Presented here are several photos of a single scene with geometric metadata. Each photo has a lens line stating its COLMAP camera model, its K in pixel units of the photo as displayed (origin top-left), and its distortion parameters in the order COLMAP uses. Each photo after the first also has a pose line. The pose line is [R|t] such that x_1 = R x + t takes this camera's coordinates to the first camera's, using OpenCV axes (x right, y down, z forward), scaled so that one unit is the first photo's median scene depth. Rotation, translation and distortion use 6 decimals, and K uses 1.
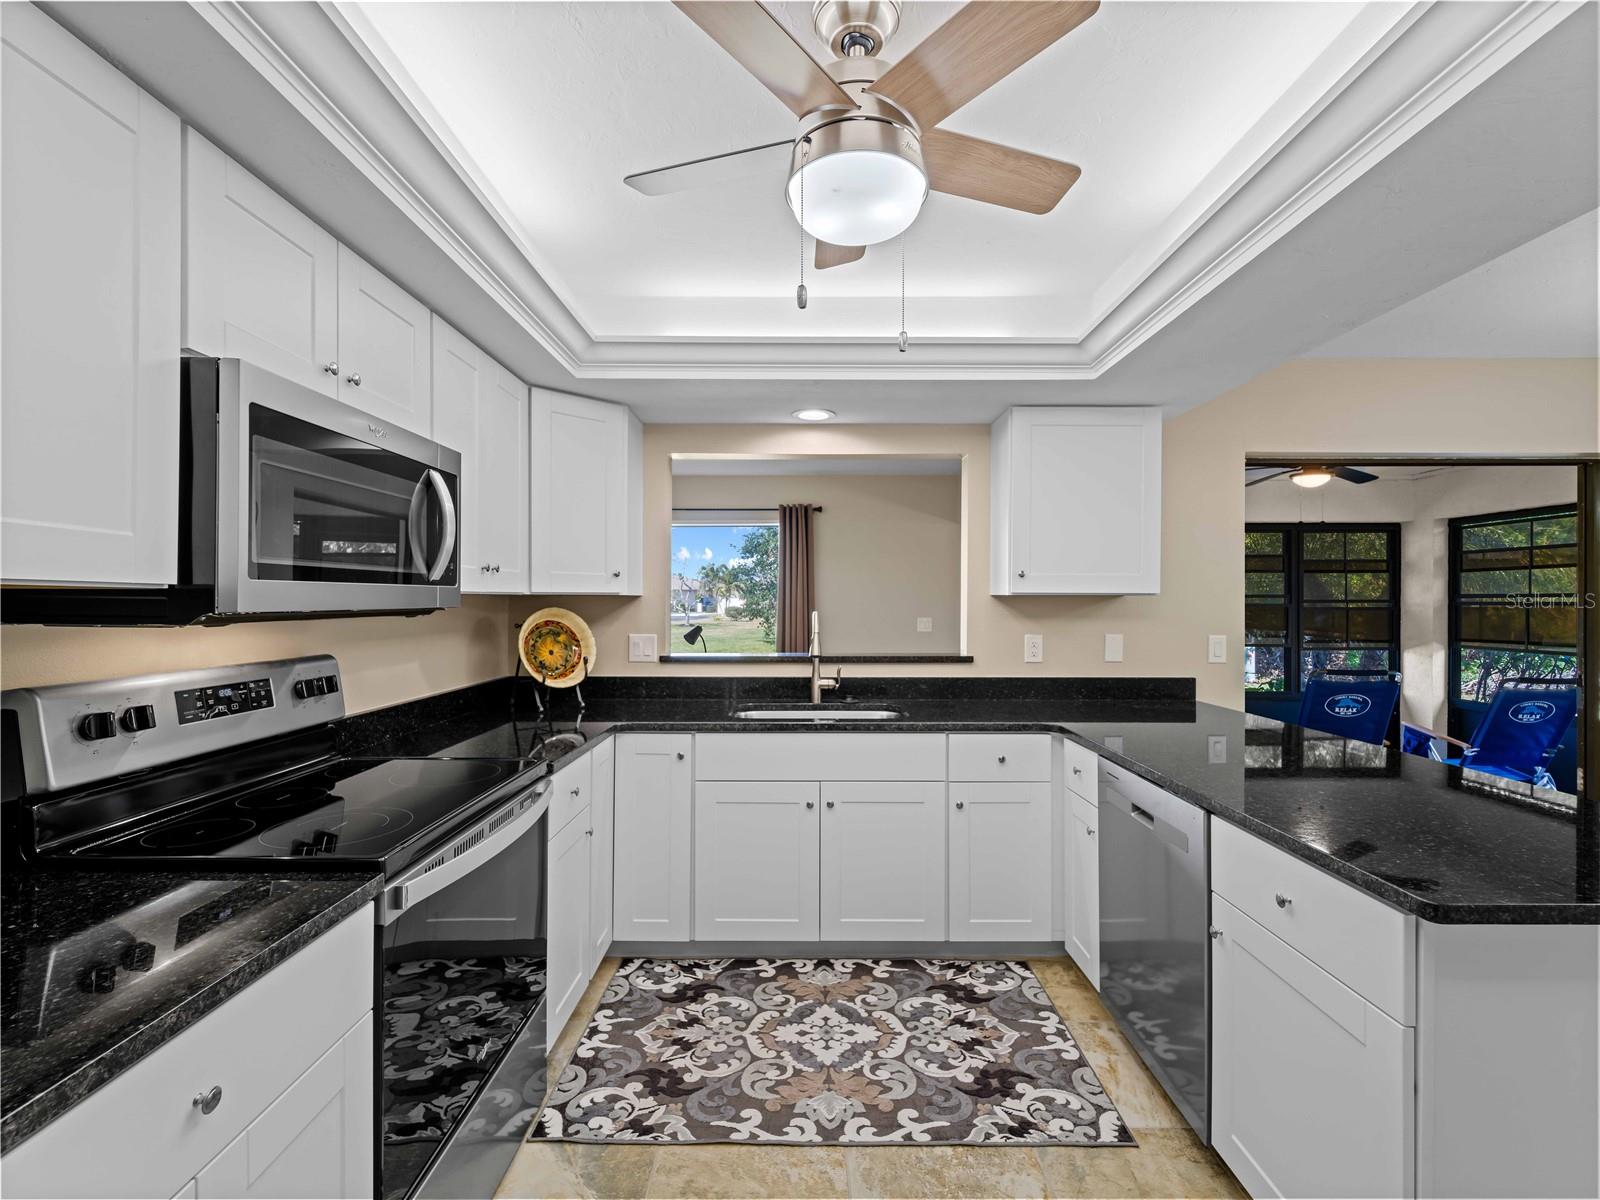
lens RADIAL K [[716.1, 0, 800.0], [0, 716.1, 600.0], [0, 0, 1]] dist [-0.000569, -0.000392]
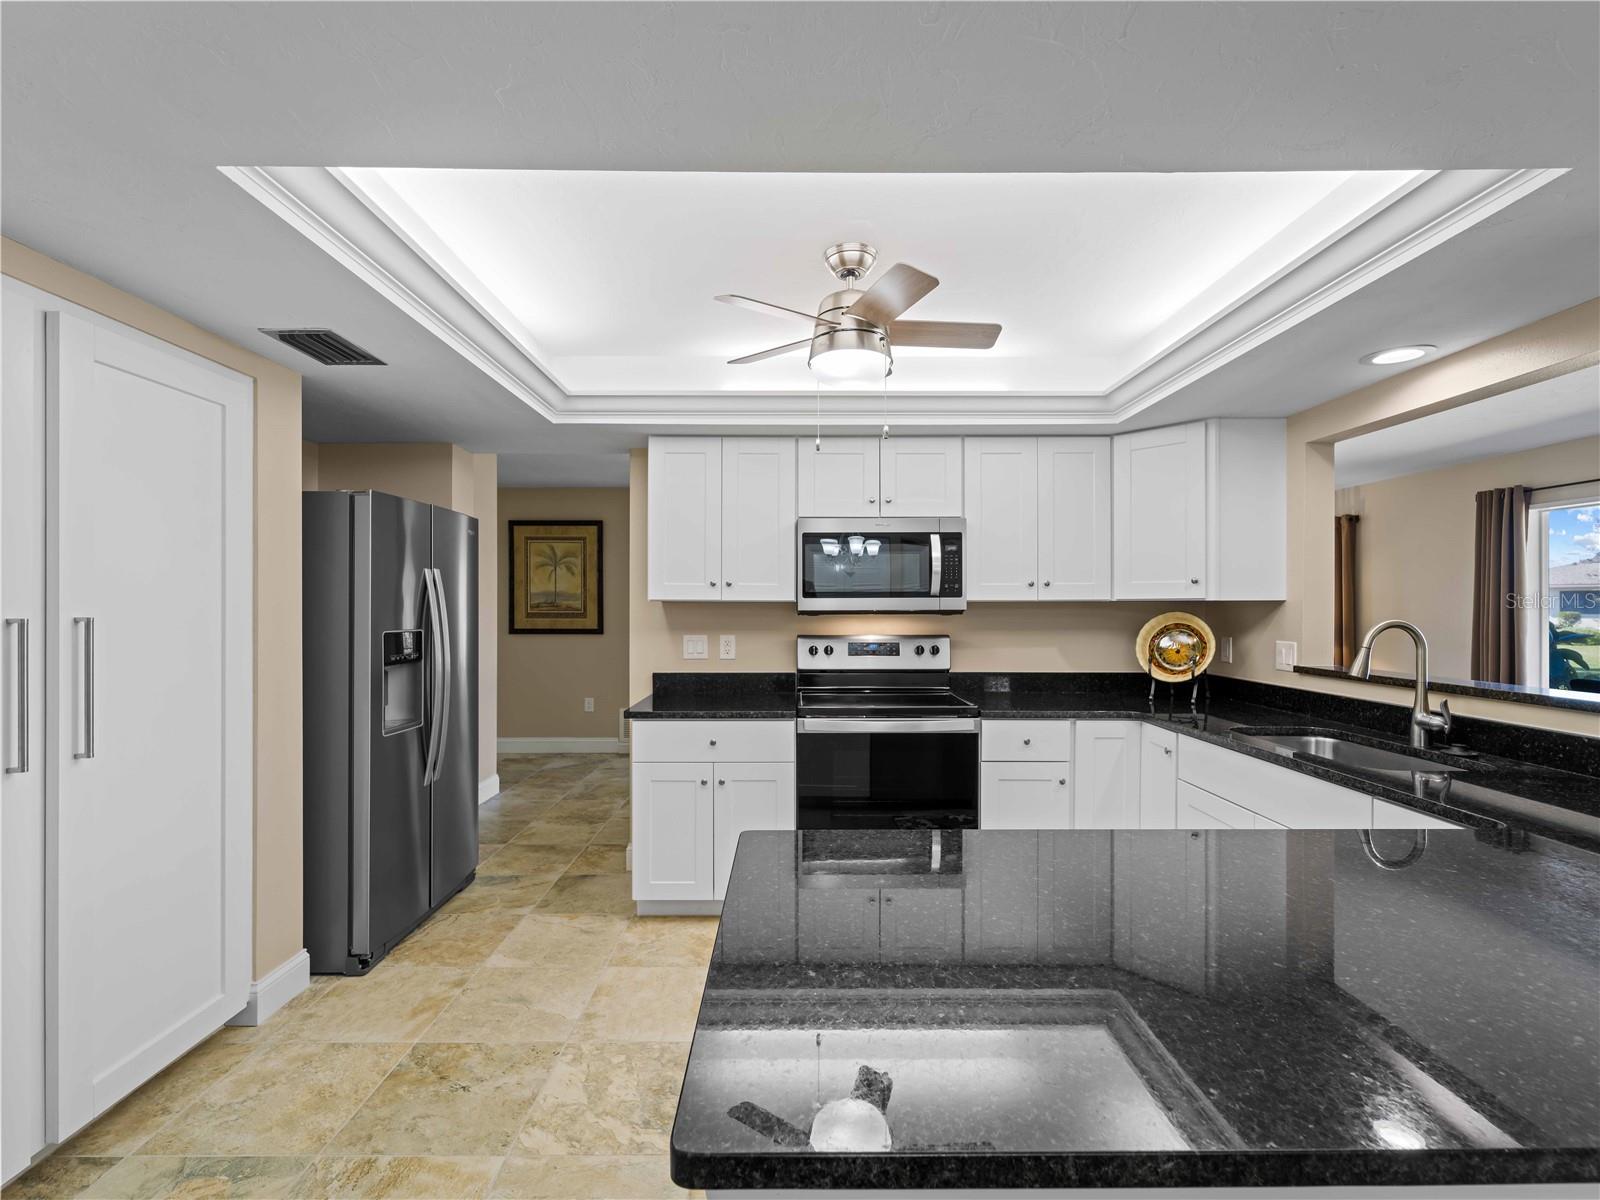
lens RADIAL K [[727.1, 0, 801.1], [0, 727.1, 608.8], [0, 0, 1]] dist [0.000852, 0.000107]
pose [[0.003294, -0.002461, -0.999992, 0.779988], [-0.000631, 0.999997, -0.002464, 0.007963], [0.999994, 0.000639, 0.003292, 0.374576]]
